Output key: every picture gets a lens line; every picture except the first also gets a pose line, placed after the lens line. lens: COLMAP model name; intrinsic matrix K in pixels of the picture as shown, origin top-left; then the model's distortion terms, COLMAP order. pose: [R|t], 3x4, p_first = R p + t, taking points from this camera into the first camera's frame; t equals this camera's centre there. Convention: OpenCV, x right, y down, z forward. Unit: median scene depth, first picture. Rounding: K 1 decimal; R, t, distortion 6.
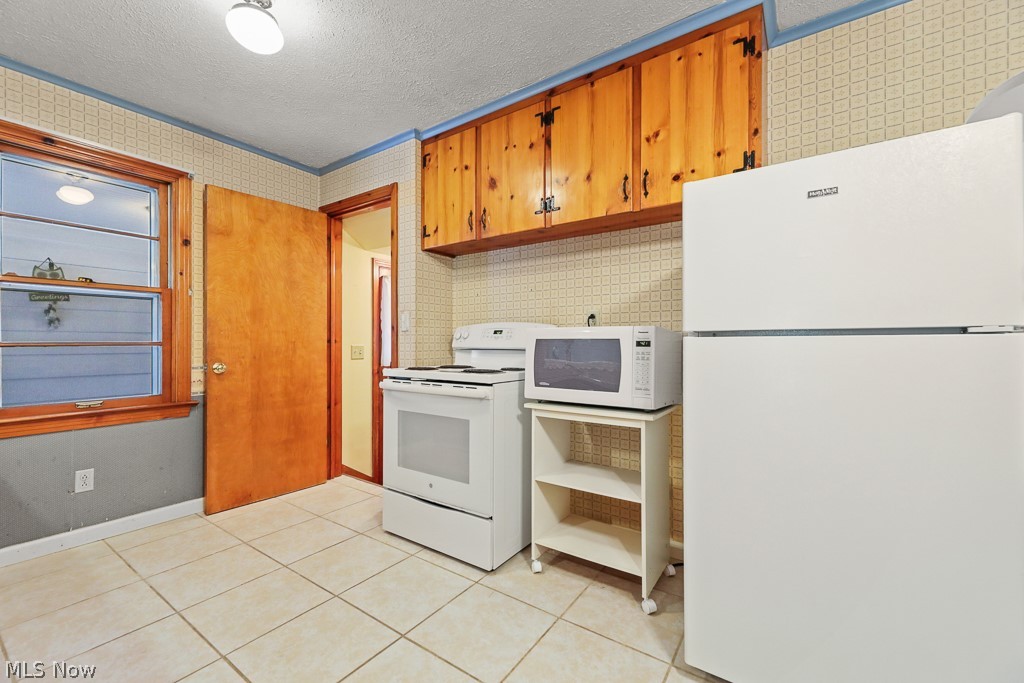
lens RADIAL K [[422.9, 0, 509.9], [0, 422.9, 342.3], [0, 0, 1]] dist [0.011995, -0.003564]
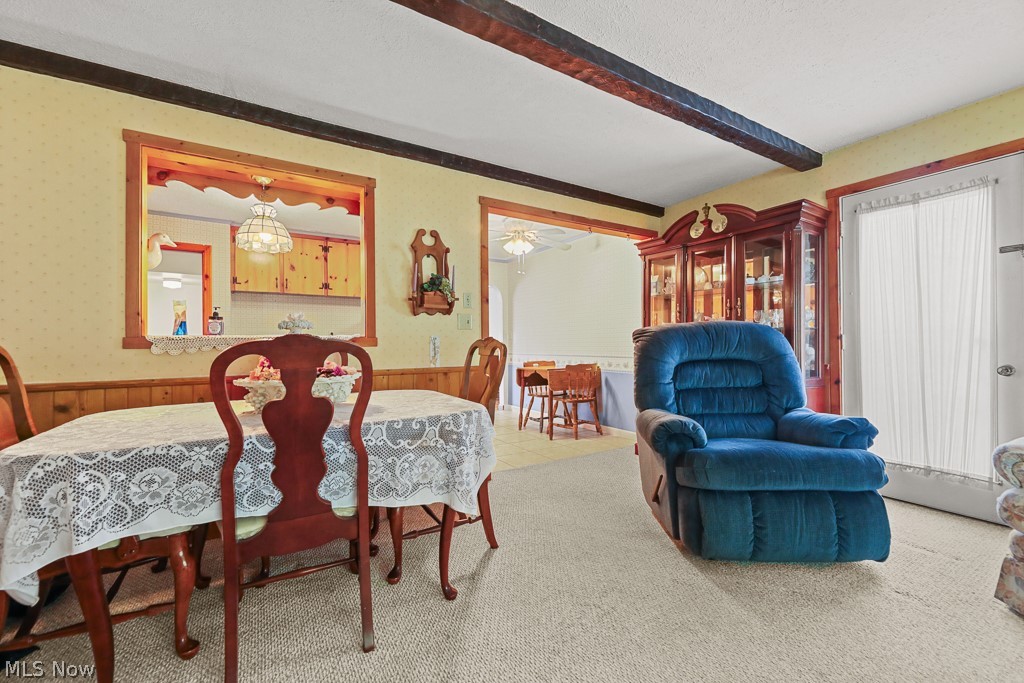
lens RADIAL K [[422.9, 0, 511.0], [0, 422.9, 343.1], [0, 0, 1]] dist [0.011995, -0.003564]
pose [[0.394607, 0.005232, 0.918835, -1.374585], [0.006166, 0.999946, -0.008342, 0.011899], [-0.918829, 0.008957, 0.394554, -0.710401]]
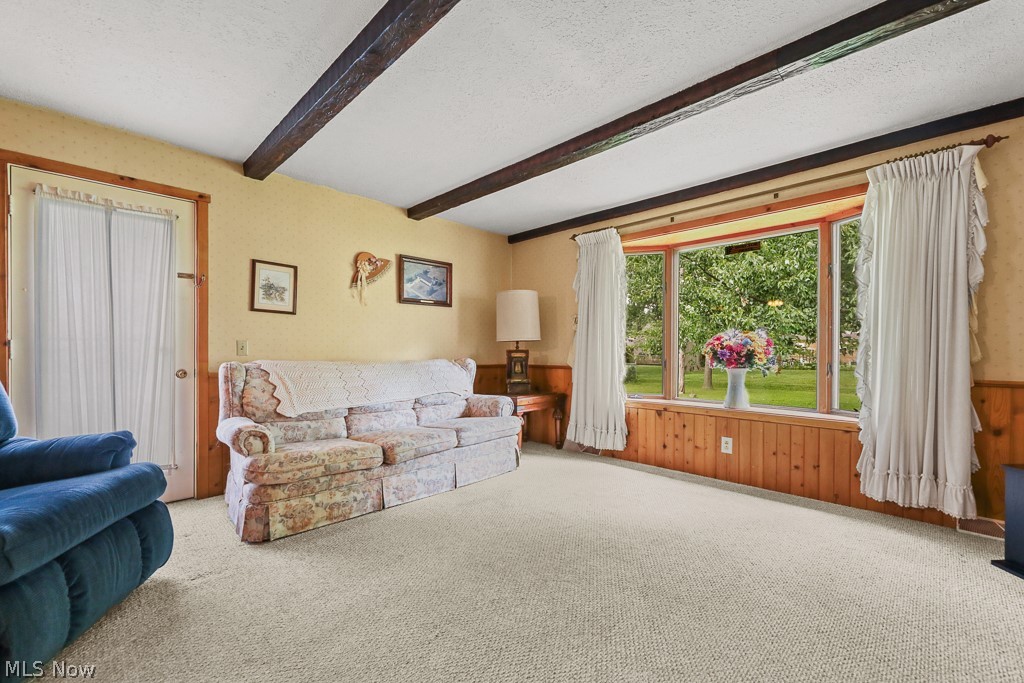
lens RADIAL K [[422.9, 0, 530.1], [0, 422.9, 349.3], [0, 0, 1]] dist [0.011995, -0.003564]
pose [[-0.989194, 0.003785, 0.146564, -1.194863], [0.003427, 0.999990, -0.002699, 0.011337], [-0.146573, -0.002168, -0.989198, -0.363839]]
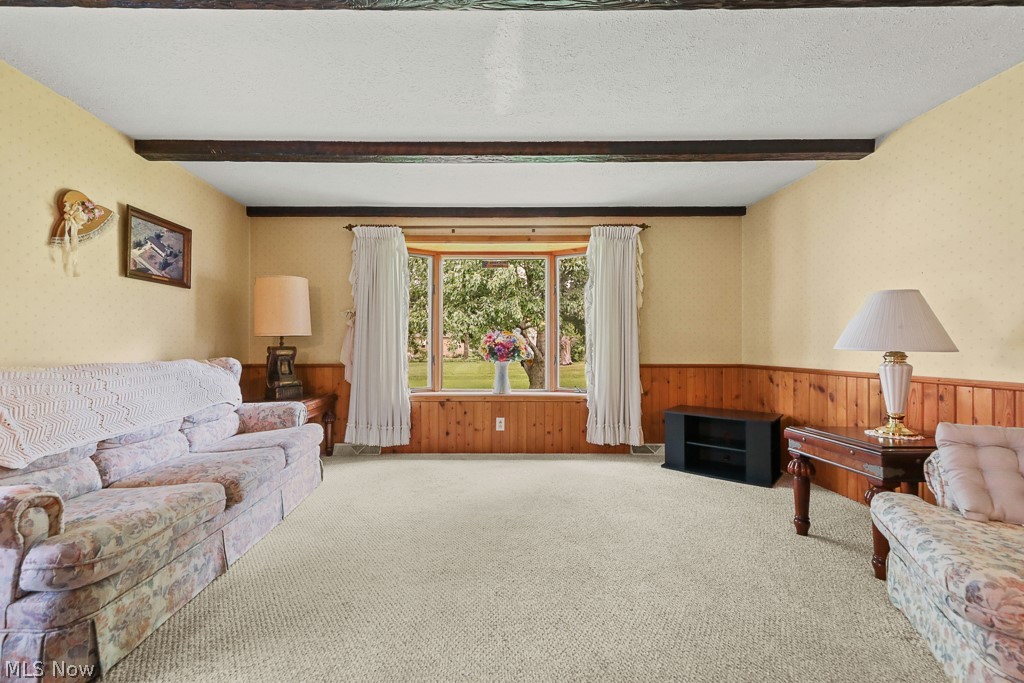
lens RADIAL K [[422.9, 0, 486.0], [0, 422.9, 339.9], [0, 0, 1]] dist [0.011995, -0.003564]
pose [[-0.816874, -0.004270, -0.576801, -0.628694], [0.003802, 0.999911, -0.012787, 0.007391], [0.576804, -0.012638, -0.816785, -0.466877]]
